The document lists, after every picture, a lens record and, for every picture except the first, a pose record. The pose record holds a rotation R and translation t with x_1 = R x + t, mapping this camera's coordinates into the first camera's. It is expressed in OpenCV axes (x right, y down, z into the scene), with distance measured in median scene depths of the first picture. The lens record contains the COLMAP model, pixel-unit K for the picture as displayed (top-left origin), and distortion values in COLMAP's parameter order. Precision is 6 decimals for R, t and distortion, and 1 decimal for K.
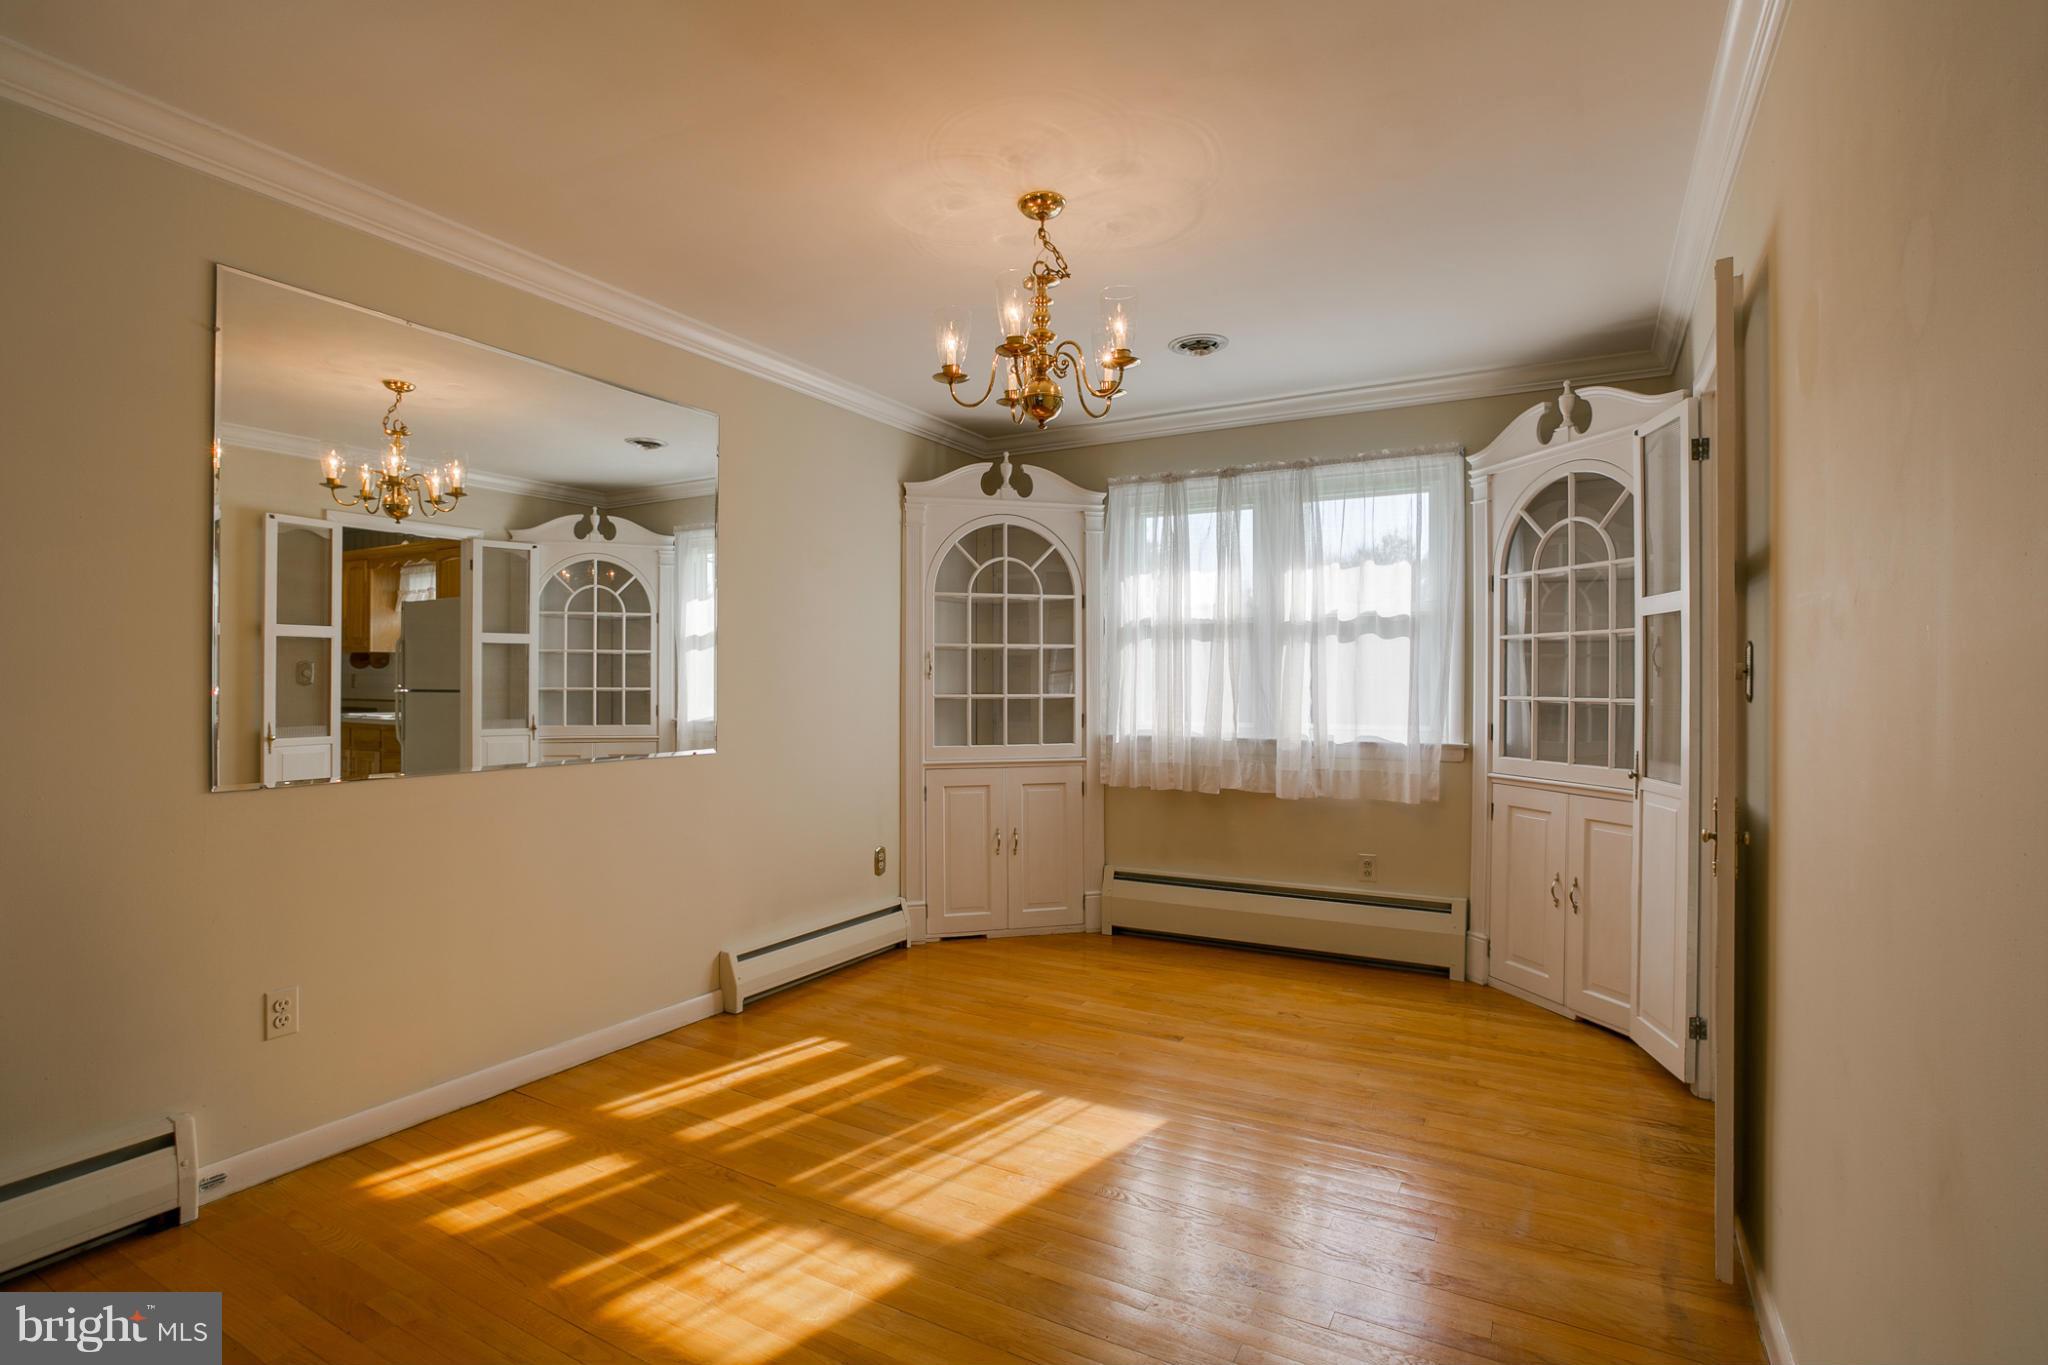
lens RADIAL K [[979.4, 0, 1032.5], [0, 979.4, 687.5], [0, 0, 1]] dist [-0.044421, 0.015115]
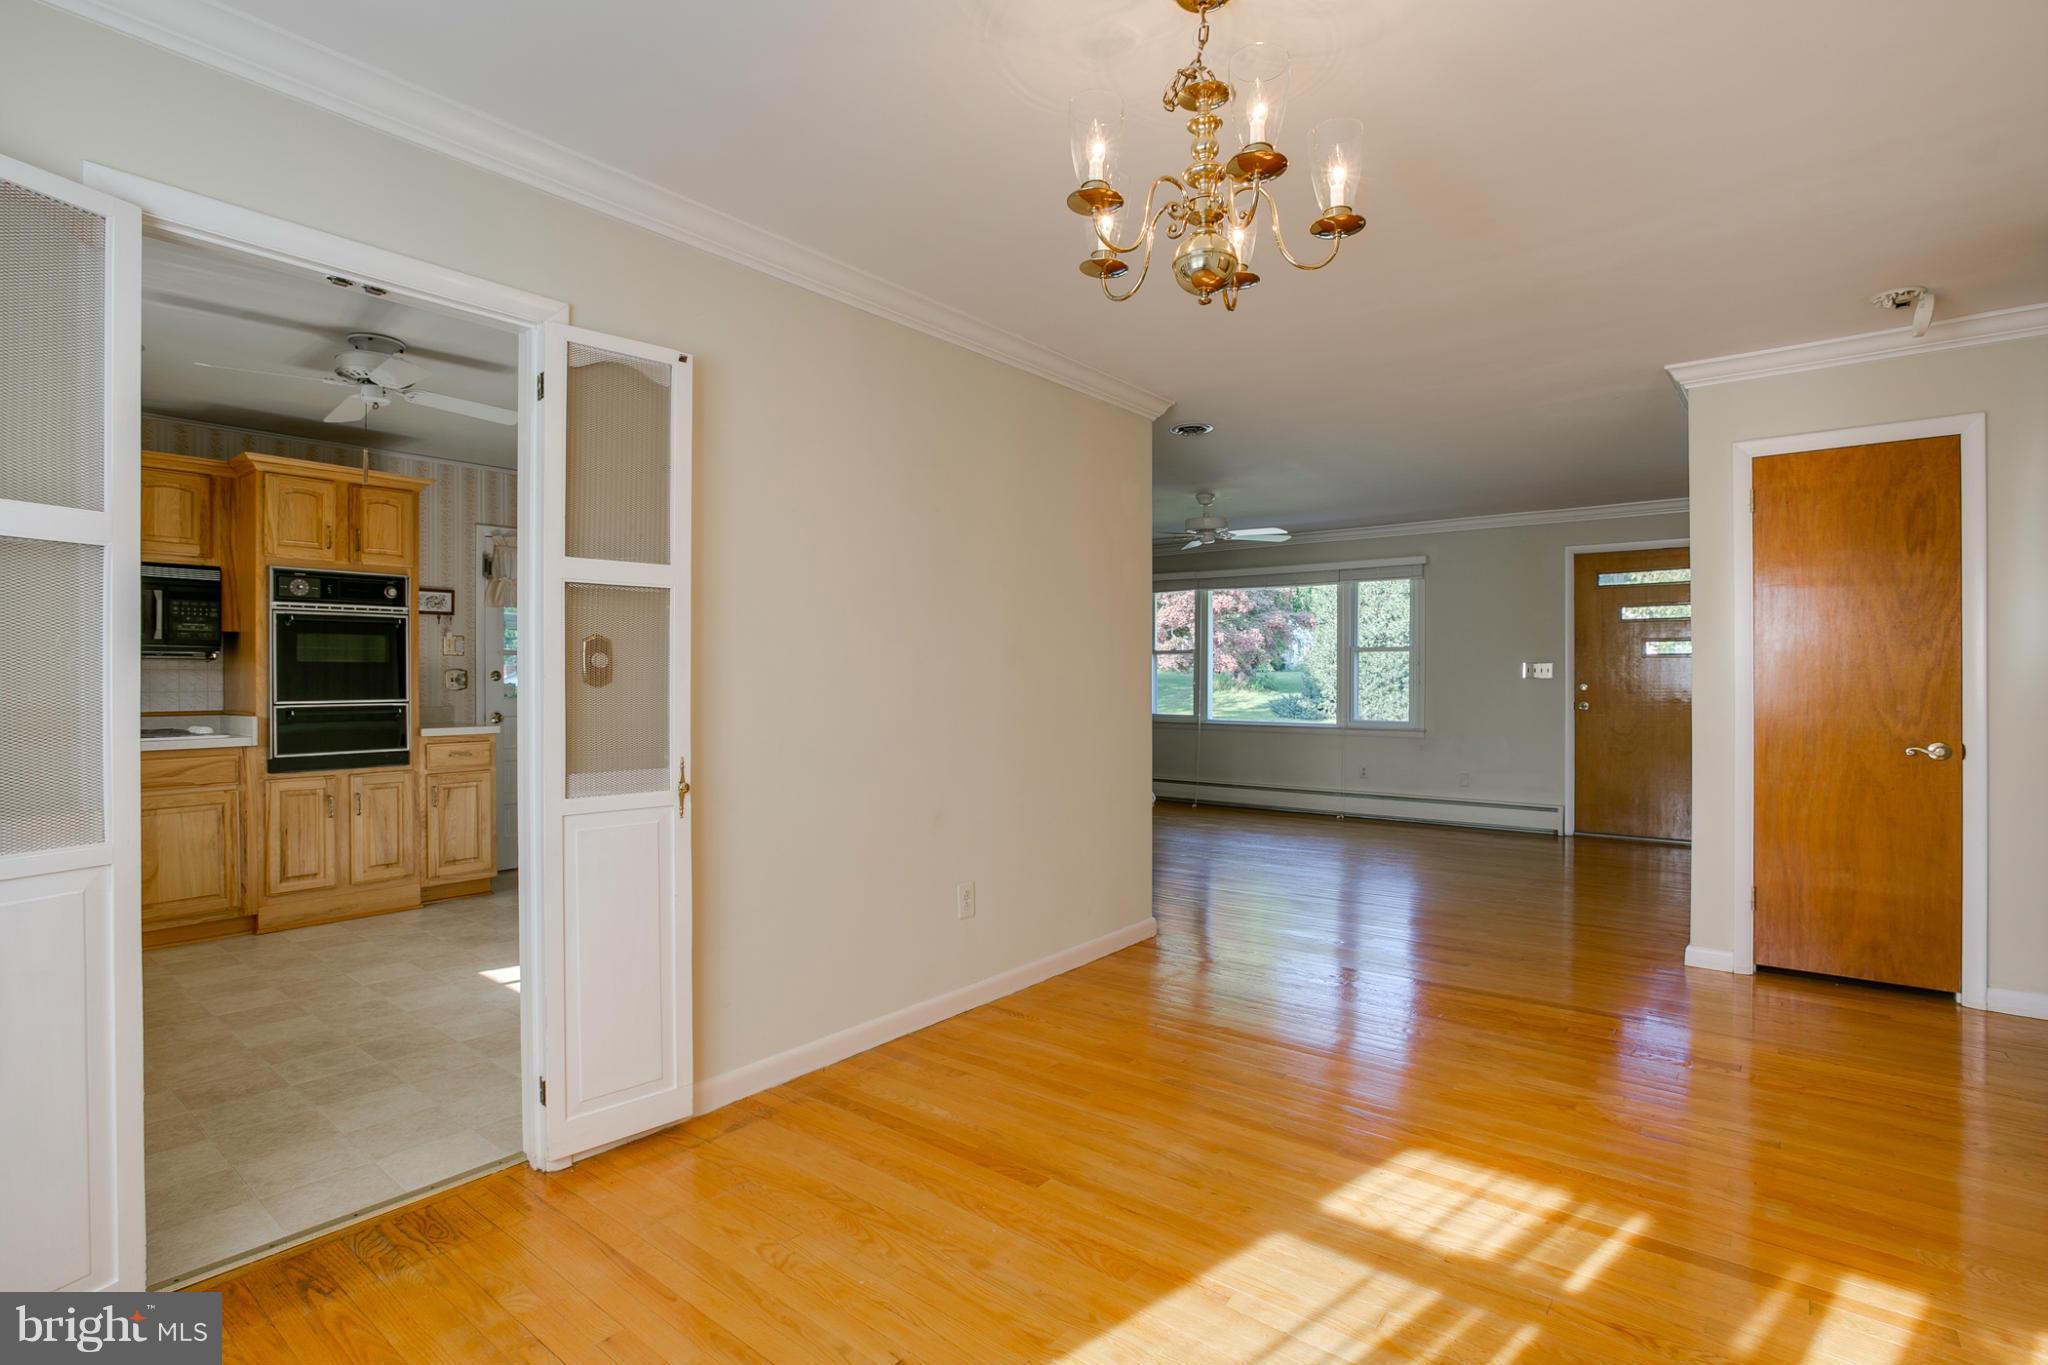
lens RADIAL K [[979.4, 0, 1031.6], [0, 979.4, 679.0], [0, 0, 1]] dist [-0.044421, 0.015115]
pose [[-0.986383, -0.000827, 0.164460, 0.010987], [0.001065, 0.999934, 0.011421, -0.003825], [-0.164459, 0.011440, -0.986318, 1.022983]]
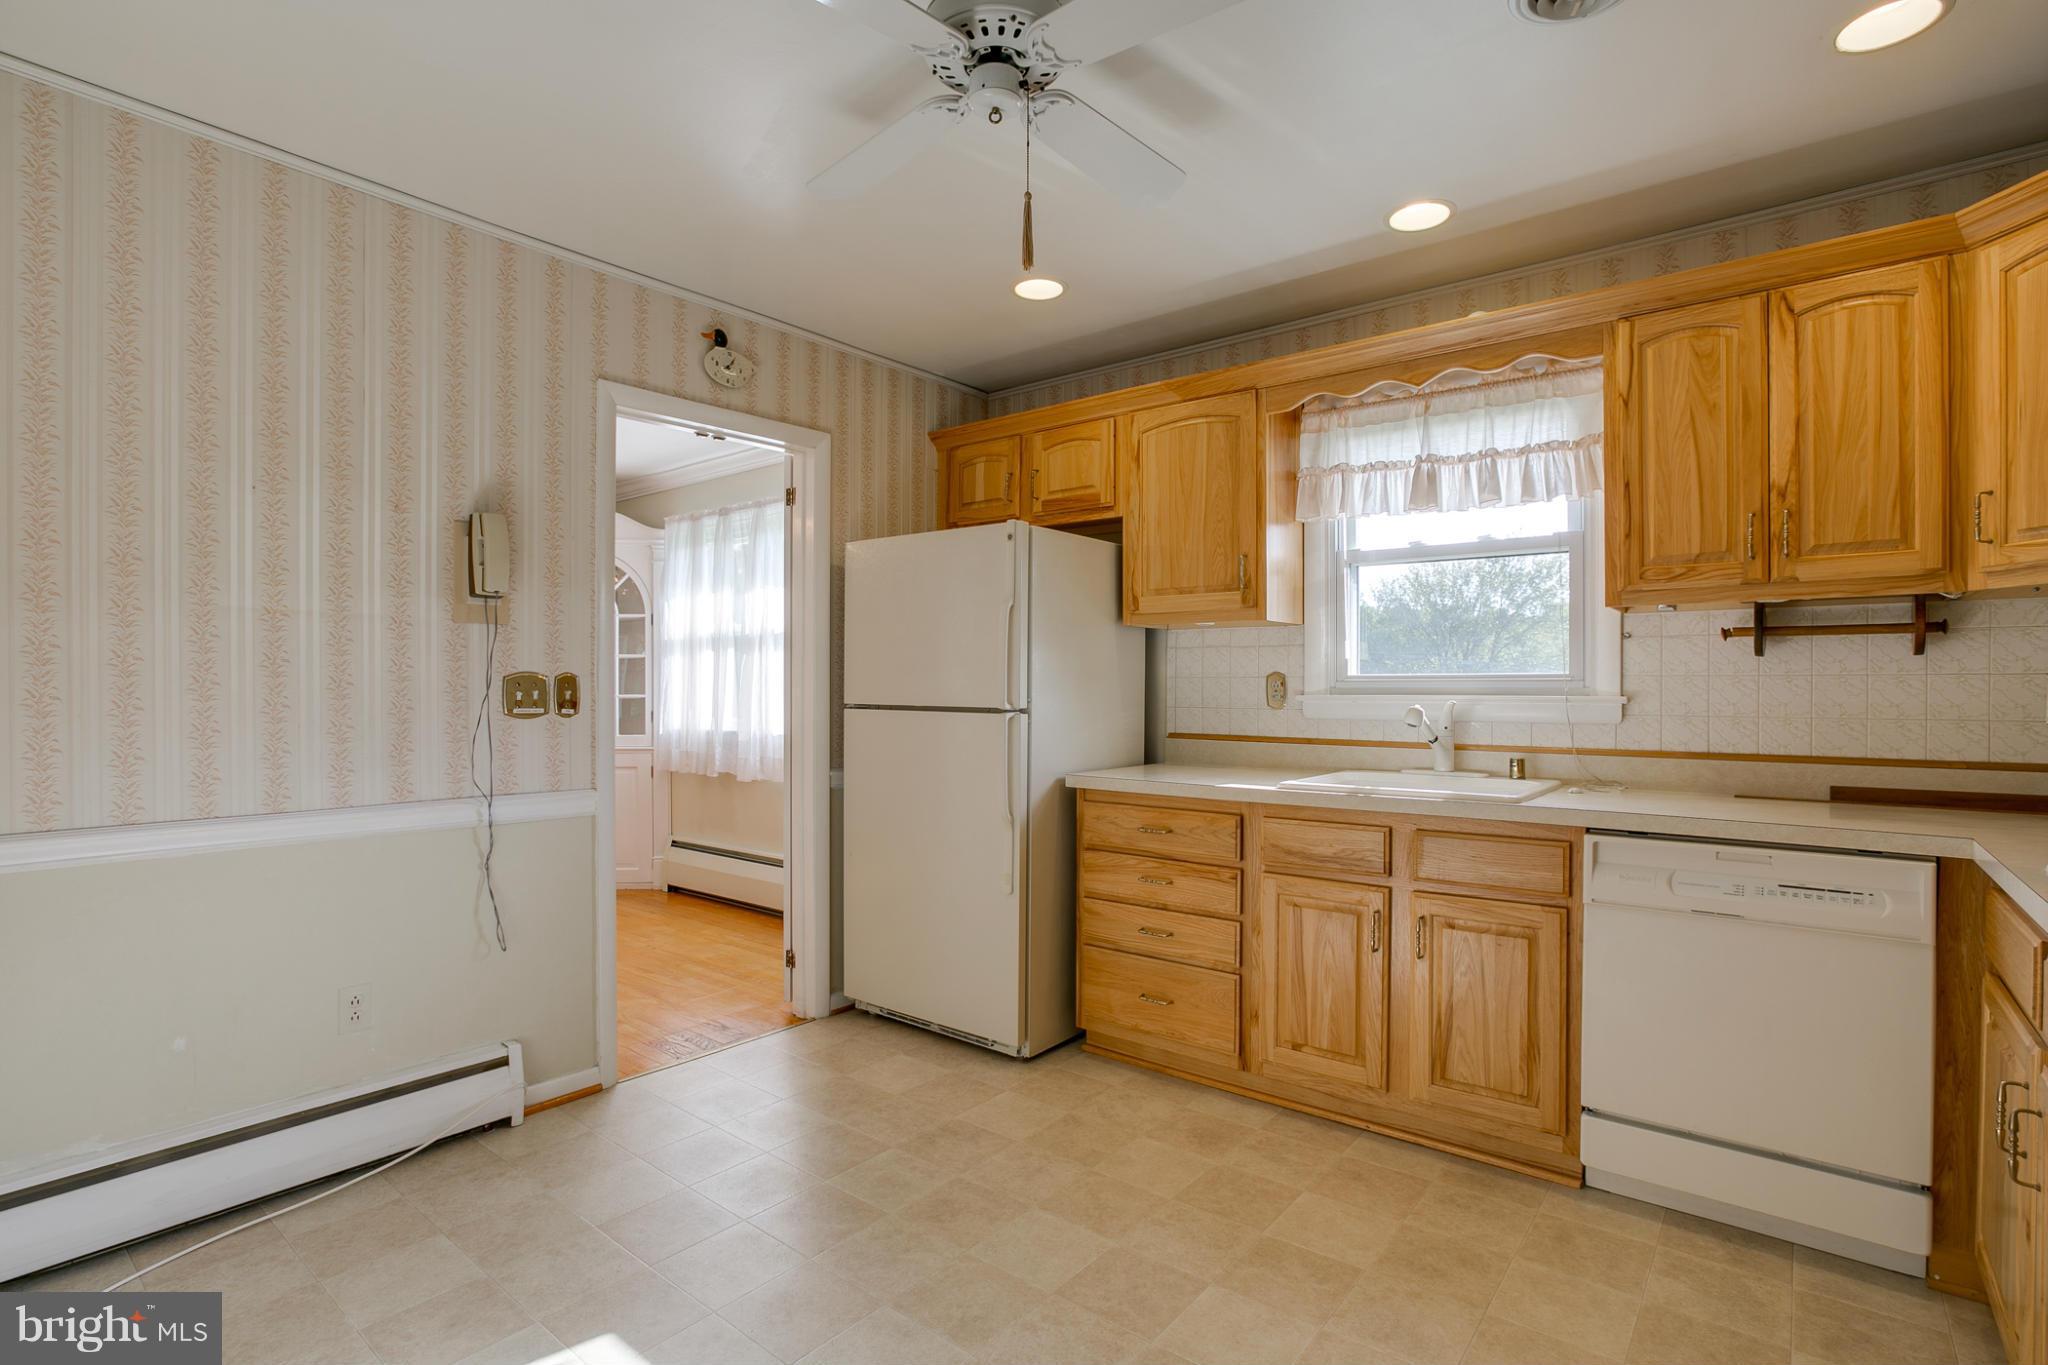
lens RADIAL K [[979.4, 0, 1021.6], [0, 979.4, 691.6], [0, 0, 1]] dist [-0.044421, 0.015115]
pose [[0.985854, 0.002337, -0.167589, 0.813152], [-0.002986, 0.999989, -0.003618, 0.006641], [0.167579, 0.004067, 0.985850, -0.138413]]
